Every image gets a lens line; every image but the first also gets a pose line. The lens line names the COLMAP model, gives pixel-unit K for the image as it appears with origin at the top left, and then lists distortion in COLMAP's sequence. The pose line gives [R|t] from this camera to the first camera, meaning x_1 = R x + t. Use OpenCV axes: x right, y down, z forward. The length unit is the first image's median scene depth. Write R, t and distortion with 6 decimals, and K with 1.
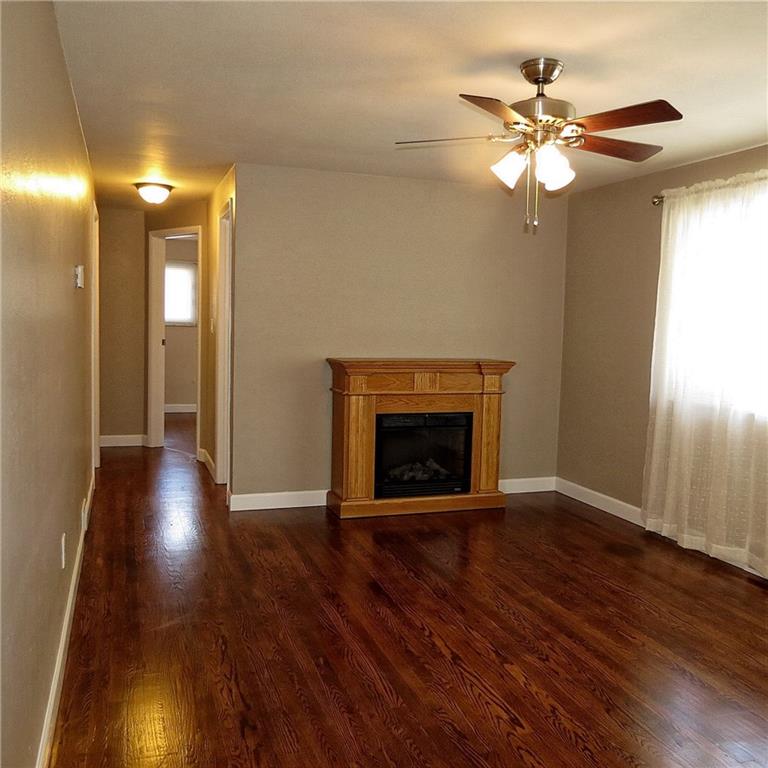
lens RADIAL K [[731.9, 0, 384.0], [0, 731.9, 384.0], [0, 0, 1]] dist [-0.030889, -0.006700]
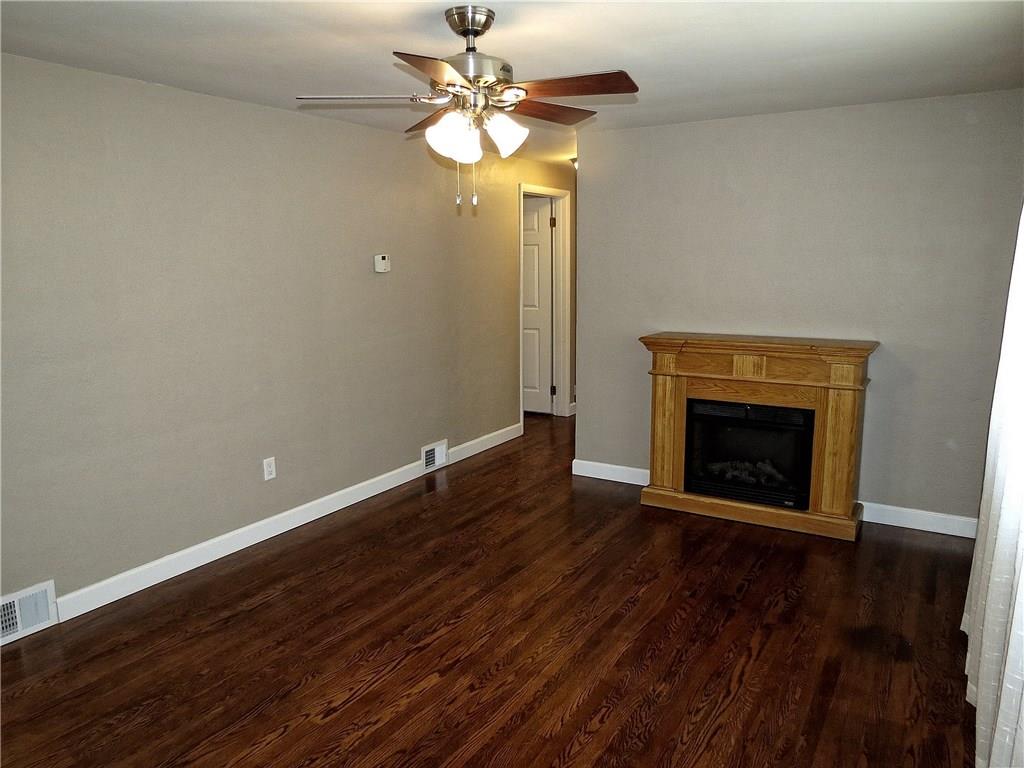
lens RADIAL K [[726.6, 0, 512.0], [0, 726.6, 384.0], [0, 0, 1]] dist [-0.037310, 0.001400]
pose [[0.619759, 0.099512, -0.778457, 0.544639], [-0.040043, 0.994646, 0.095268, -0.051601], [0.783770, -0.027872, 0.620426, 0.292531]]
